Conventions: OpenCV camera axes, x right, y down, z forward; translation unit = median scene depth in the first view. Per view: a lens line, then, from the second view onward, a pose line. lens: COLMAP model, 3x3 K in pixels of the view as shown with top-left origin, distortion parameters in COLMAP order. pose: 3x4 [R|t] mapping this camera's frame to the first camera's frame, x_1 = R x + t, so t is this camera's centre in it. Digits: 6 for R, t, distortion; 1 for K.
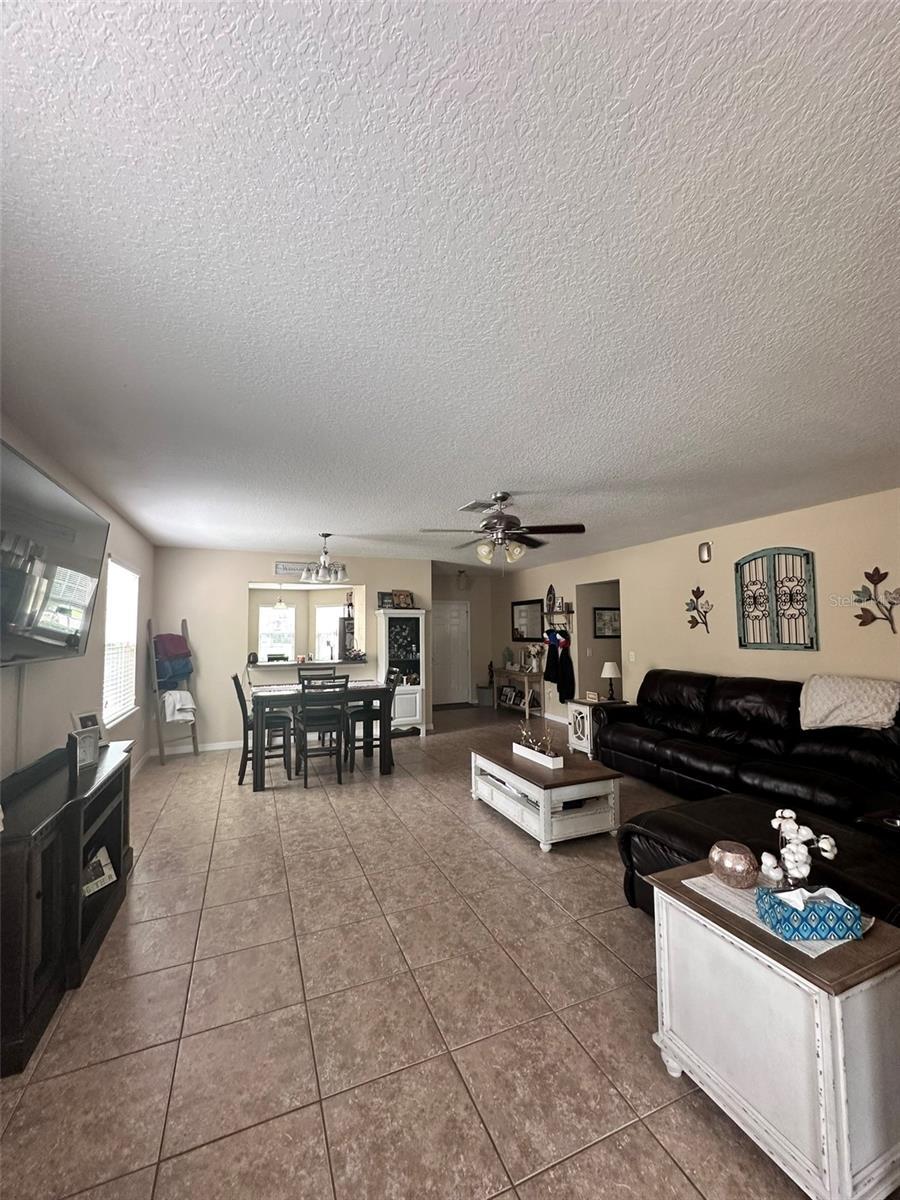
lens RADIAL K [[477.1, 0, 450.0], [0, 477.1, 600.0], [0, 0, 1]] dist [-0.004843, 0.000450]
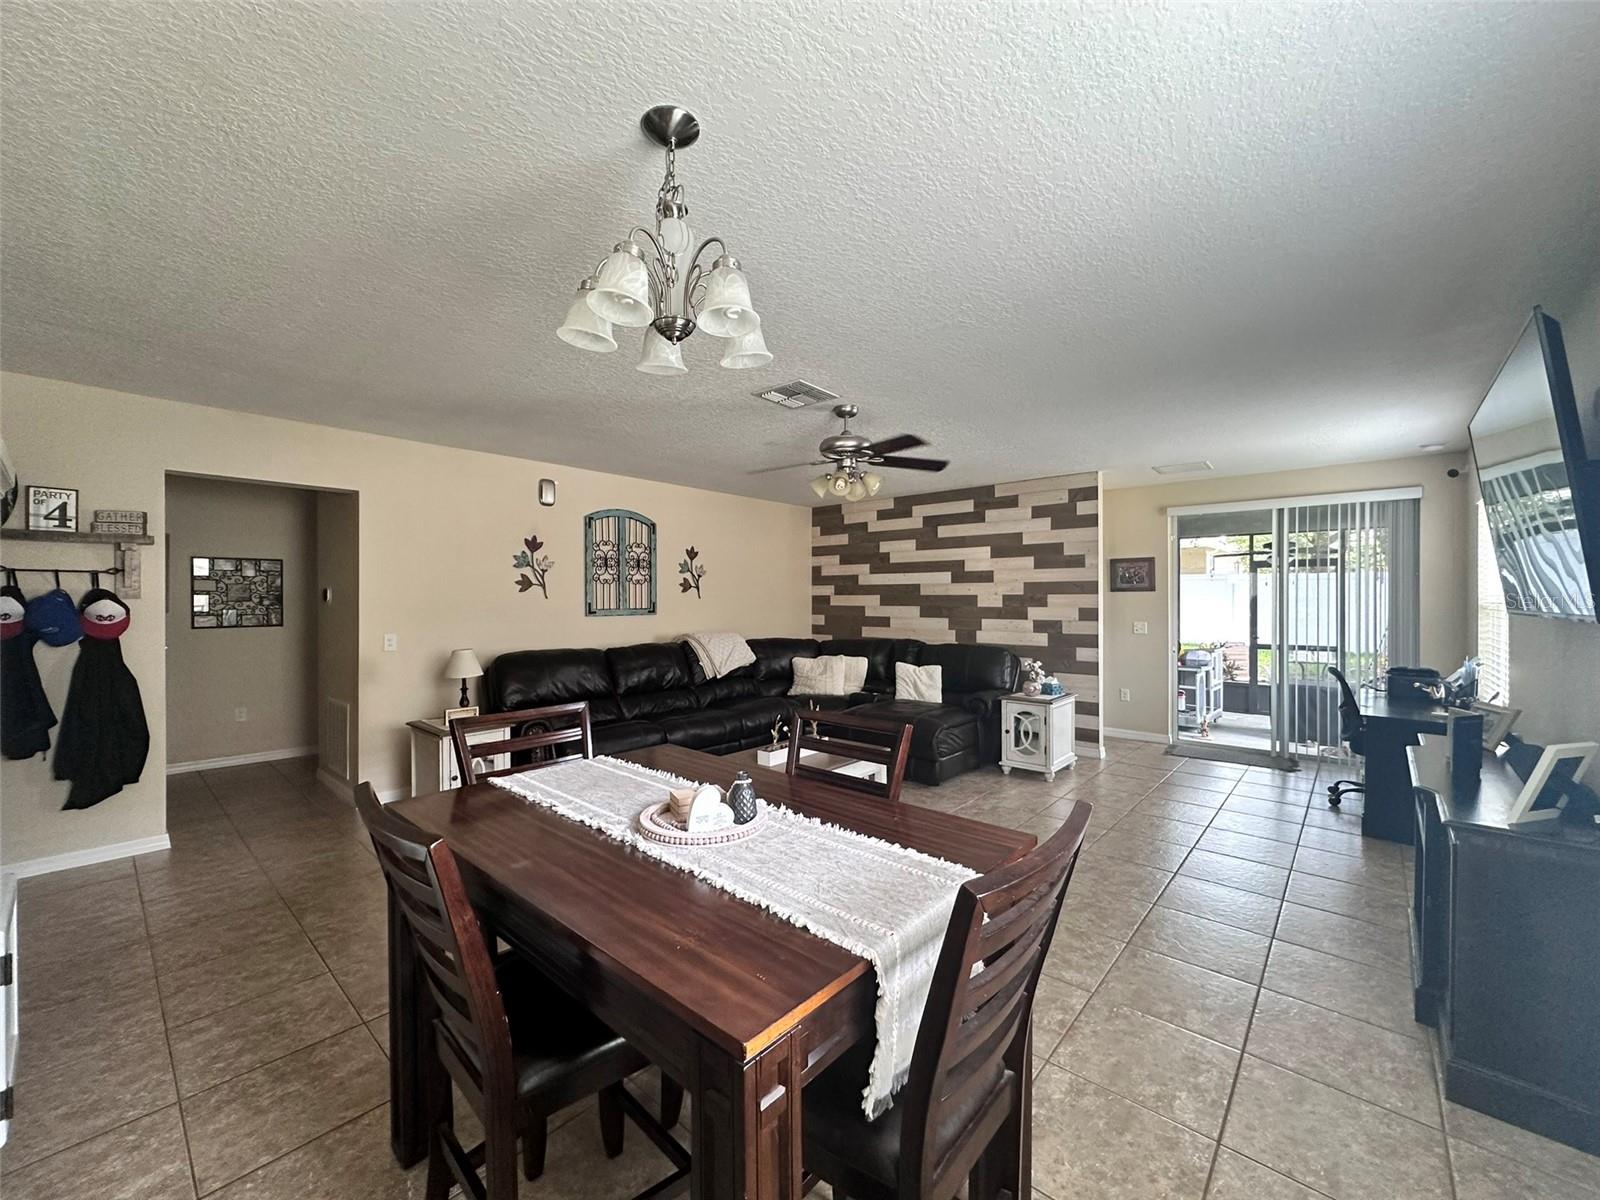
lens RADIAL K [[636.2, 0, 802.5], [0, 636.2, 602.5], [0, 0, 1]] dist [-0.004843, 0.000450]
pose [[-0.436393, 0.006017, 0.899736, -0.549174], [-0.051103, 0.998198, -0.031462, 0.086269], [-0.898304, -0.059709, -0.435299, 1.064462]]
